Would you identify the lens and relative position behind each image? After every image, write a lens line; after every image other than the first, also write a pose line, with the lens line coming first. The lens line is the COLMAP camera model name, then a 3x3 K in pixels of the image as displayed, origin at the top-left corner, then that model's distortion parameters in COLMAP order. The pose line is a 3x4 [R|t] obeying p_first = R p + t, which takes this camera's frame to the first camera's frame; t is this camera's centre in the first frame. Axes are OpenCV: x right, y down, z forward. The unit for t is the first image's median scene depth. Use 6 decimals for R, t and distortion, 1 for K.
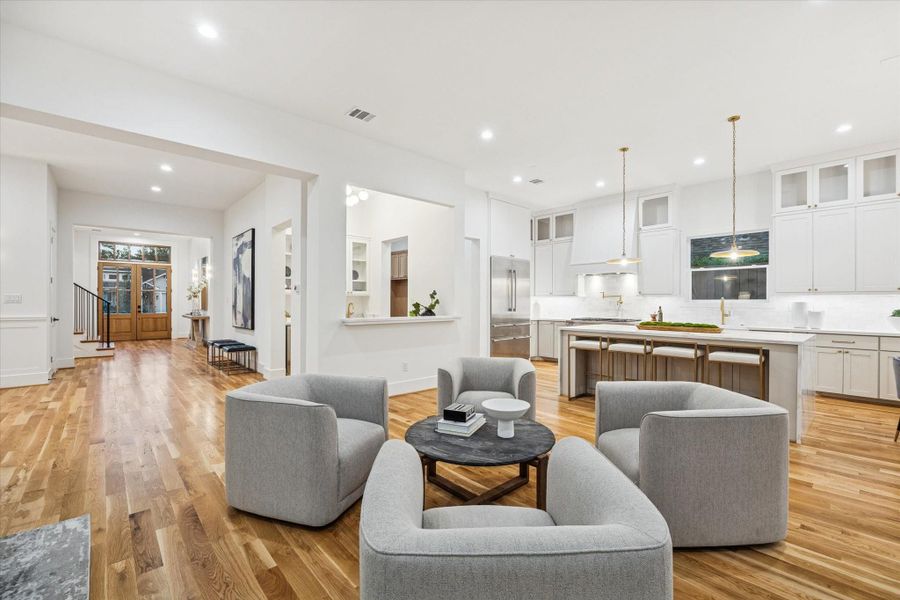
lens RADIAL K [[384.3, 0, 457.4], [0, 384.3, 303.3], [0, 0, 1]] dist [-0.013945, 0.000274]
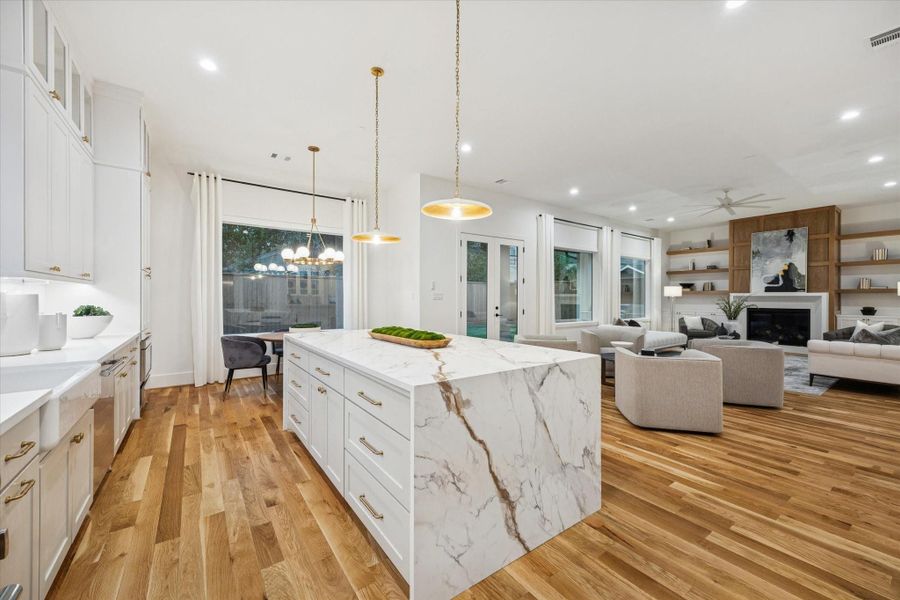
lens RADIAL K [[358.0, 0, 450.0], [0, 358.0, 300.0], [0, 0, 1]] dist [0.005885, -0.000224]
pose [[-0.991611, -0.006929, 0.129073, 0.330827], [-0.005508, 0.999920, 0.011358, -0.003998], [-0.129141, 0.010552, -0.991570, 1.233220]]
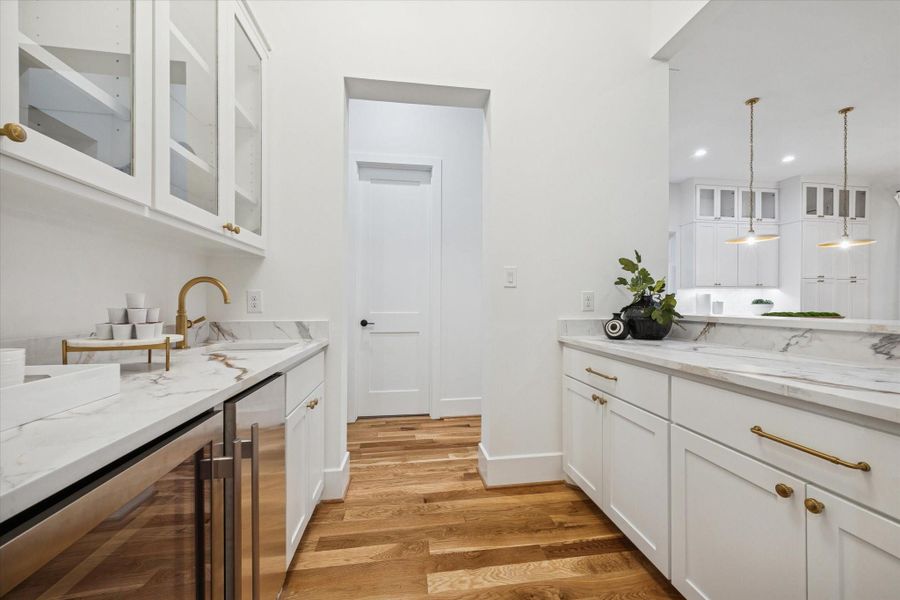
lens RADIAL K [[342.2, 0, 453.0], [0, 342.2, 303.9], [0, 0, 1]] dist [0.000673, 0.000064]
pose [[0.572753, -0.005649, 0.819709, -0.450468], [0.004494, 0.999983, 0.003751, 0.018941], [-0.819716, 0.001535, 0.572768, 0.942909]]
